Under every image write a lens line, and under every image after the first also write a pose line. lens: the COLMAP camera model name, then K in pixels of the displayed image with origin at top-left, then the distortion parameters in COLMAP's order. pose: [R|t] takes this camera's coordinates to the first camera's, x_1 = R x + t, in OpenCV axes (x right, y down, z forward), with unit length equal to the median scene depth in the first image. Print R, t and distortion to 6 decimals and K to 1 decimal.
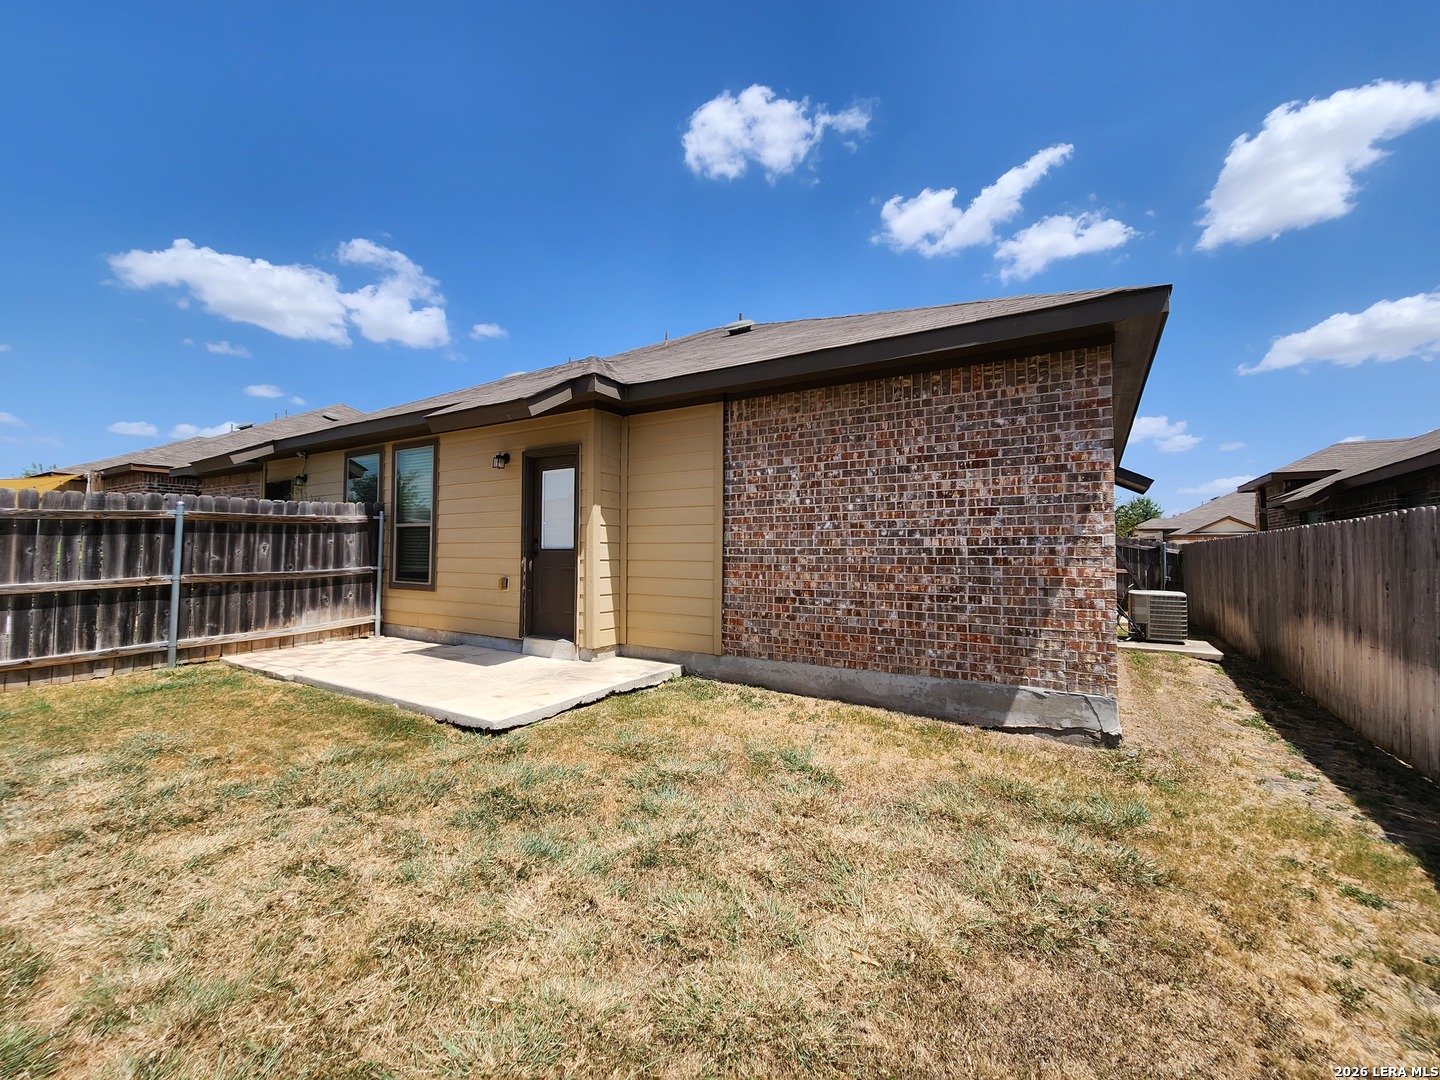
lens RADIAL K [[586.6, 0, 726.8], [0, 586.6, 533.5], [0, 0, 1]] dist [0.001418, -0.000264]
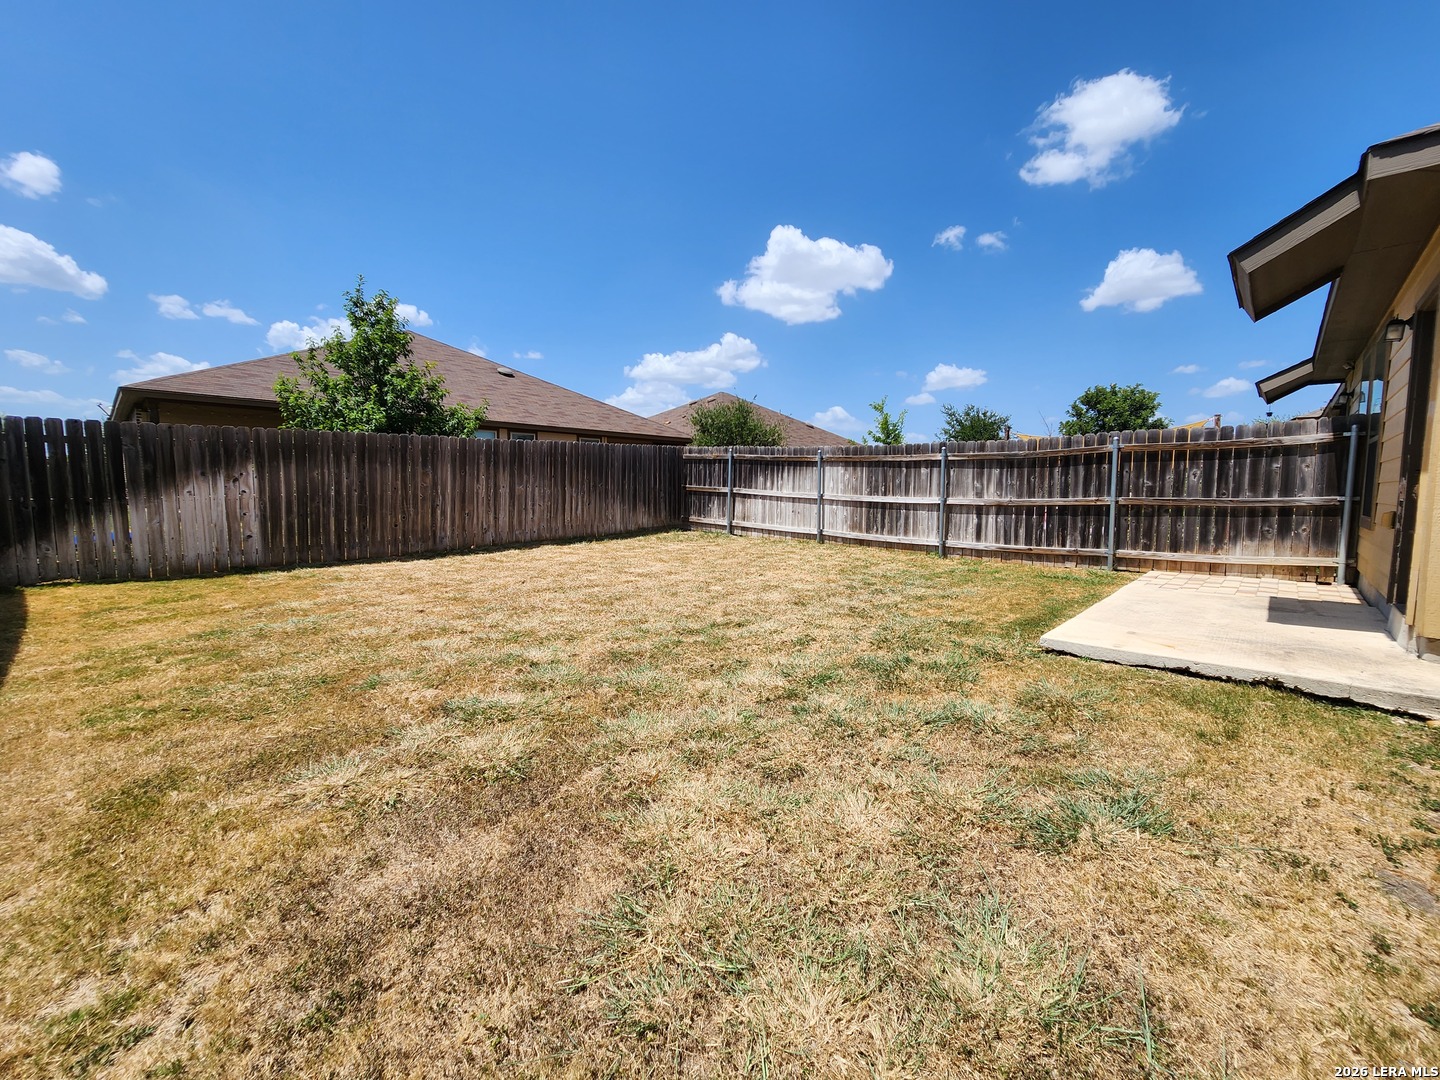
lens RADIAL K [[586.8, 0, 736.6], [0, 586.8, 532.3], [0, 0, 1]] dist [-0.001347, -0.000285]
pose [[-0.194907, 0.069573, -0.978351, 0.481841], [0.020153, 0.997555, 0.066924, 0.050325], [0.980615, -0.006672, -0.195832, 0.508934]]
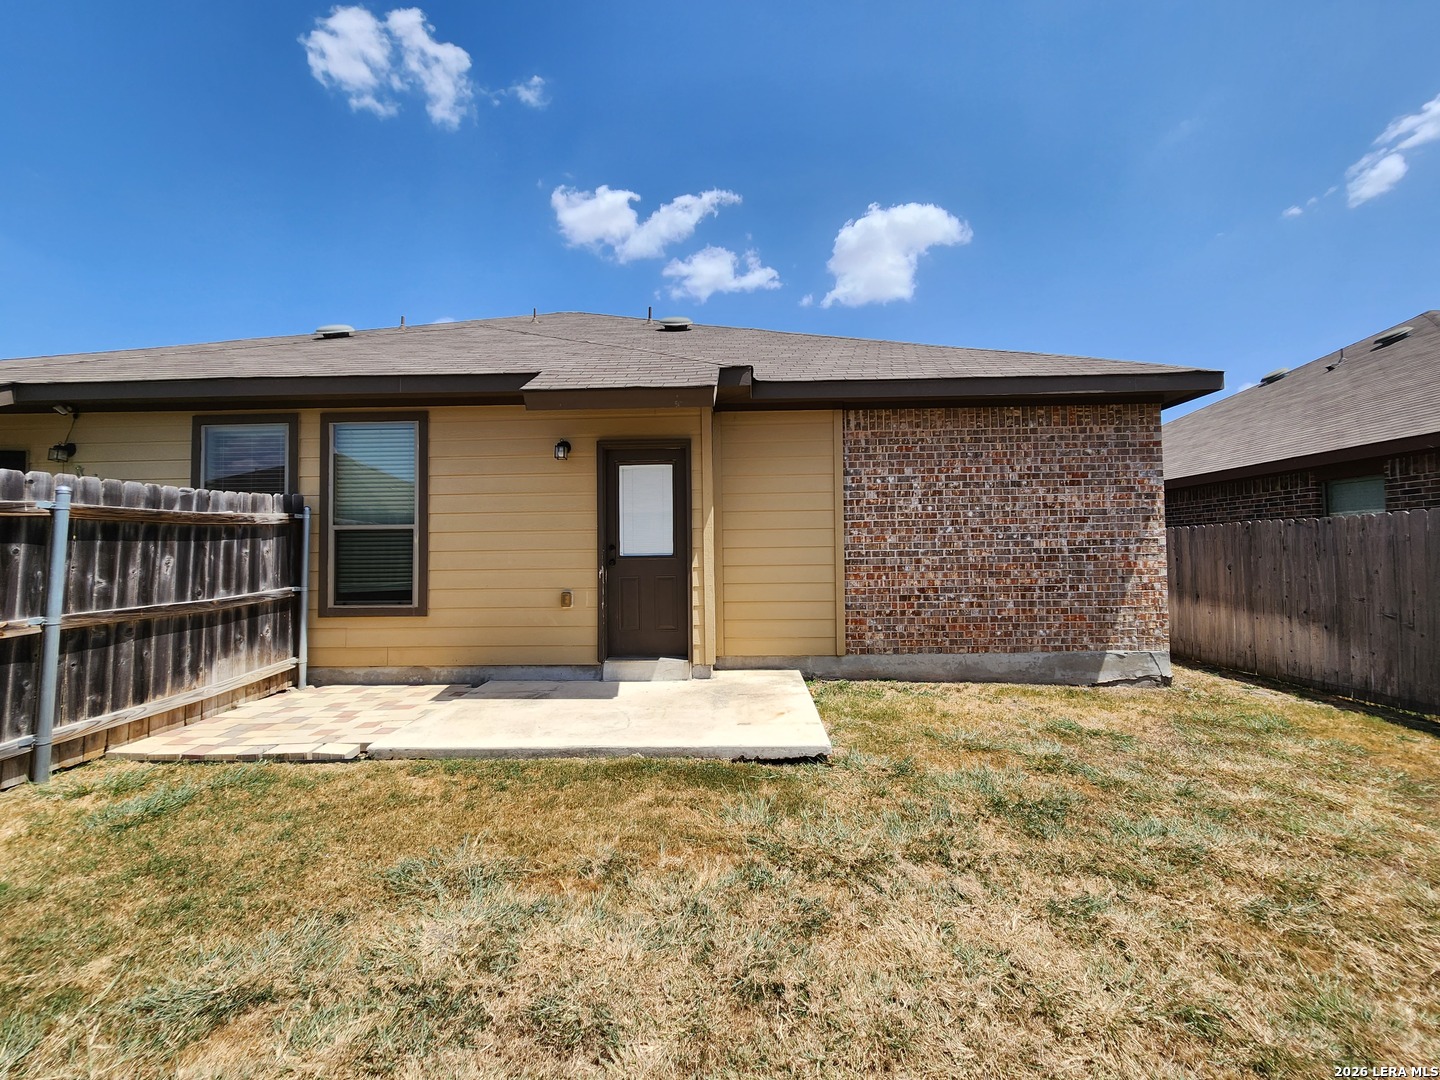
lens RADIAL K [[590.0, 0, 730.8], [0, 590.0, 532.6], [0, 0, 1]] dist [0.002359, -0.000737]
pose [[0.869052, -0.002684, 0.494713, -0.719353], [0.002751, 0.999996, 0.000592, -0.009562], [-0.494712, 0.000847, 0.869056, 0.202868]]
